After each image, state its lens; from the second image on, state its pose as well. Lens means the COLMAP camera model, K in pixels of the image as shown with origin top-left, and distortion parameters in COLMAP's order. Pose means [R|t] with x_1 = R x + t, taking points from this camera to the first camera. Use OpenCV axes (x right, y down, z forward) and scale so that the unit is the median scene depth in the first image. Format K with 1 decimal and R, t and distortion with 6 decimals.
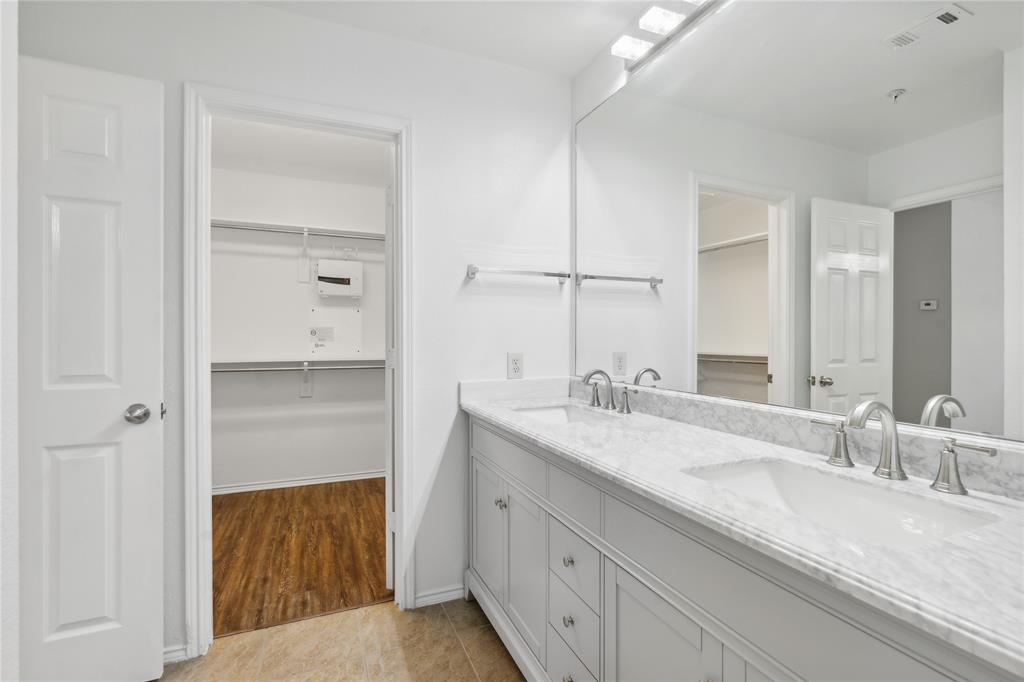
lens RADIAL K [[470.9, 0, 511.8], [0, 470.9, 340.9], [0, 0, 1]] dist [-0.003002, -0.000568]
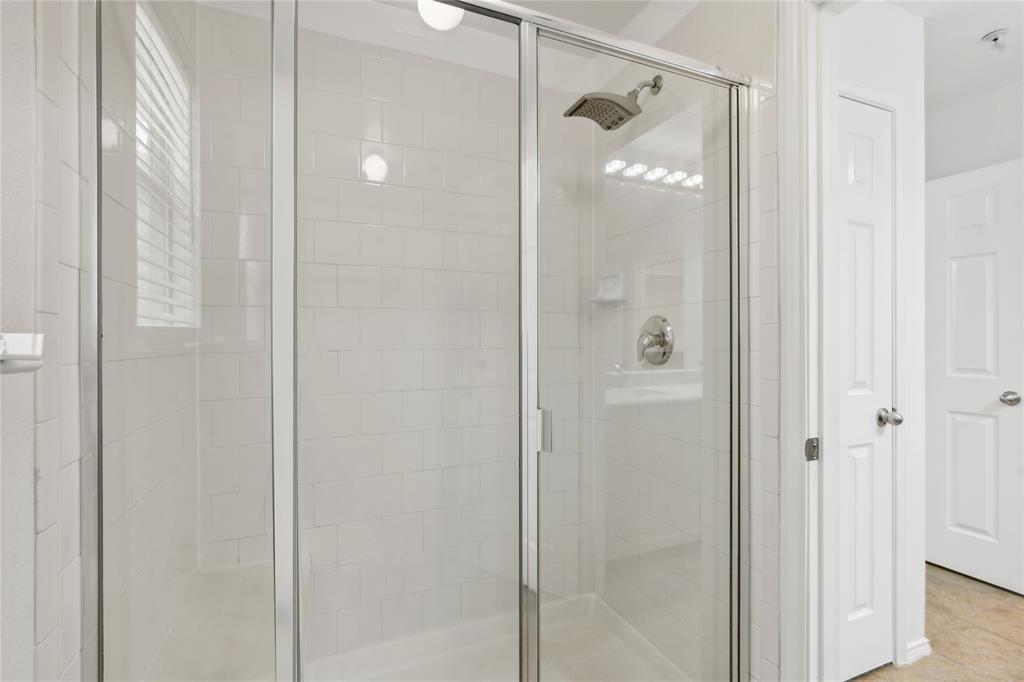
lens RADIAL K [[470.9, 0, 511.3], [0, 470.9, 335.9], [0, 0, 1]] dist [-0.003002, -0.000568]
pose [[0.002215, -0.004555, -0.999987, 0.540912], [0.000501, 0.999990, -0.004554, -0.023506], [0.999997, -0.000491, 0.002218, -0.446725]]
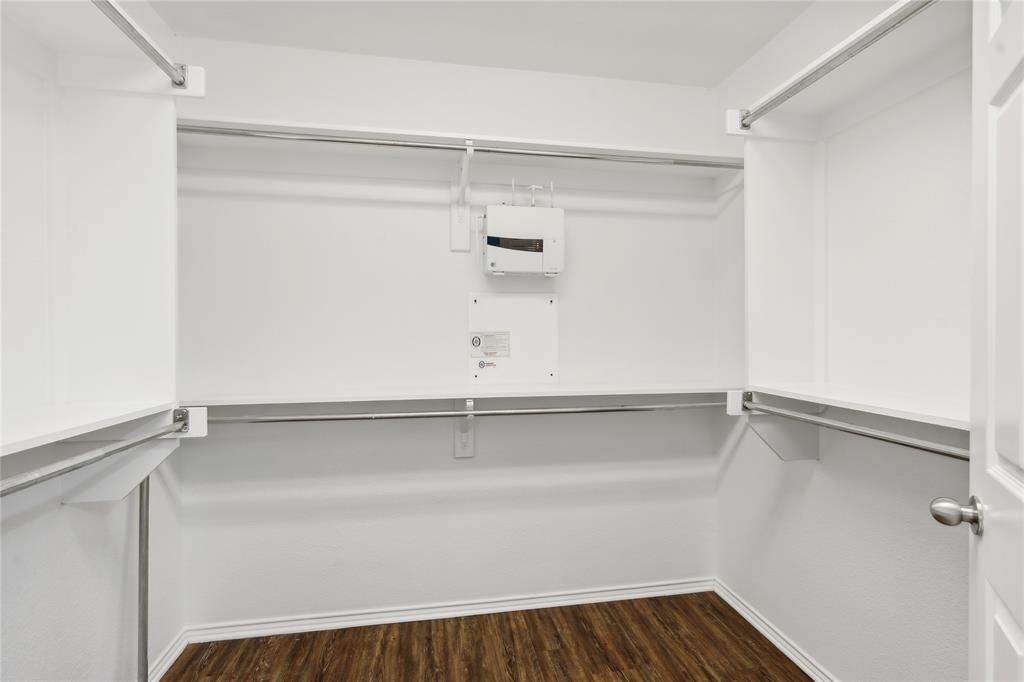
lens RADIAL K [[470.9, 0, 511.0], [0, 470.9, 333.3], [0, 0, 1]] dist [-0.003002, -0.000568]
pose [[0.973287, -0.003677, -0.229562, -0.264762], [0.003846, 0.999993, 0.000289, -0.028196], [0.229559, -0.001164, 0.973294, 0.488194]]
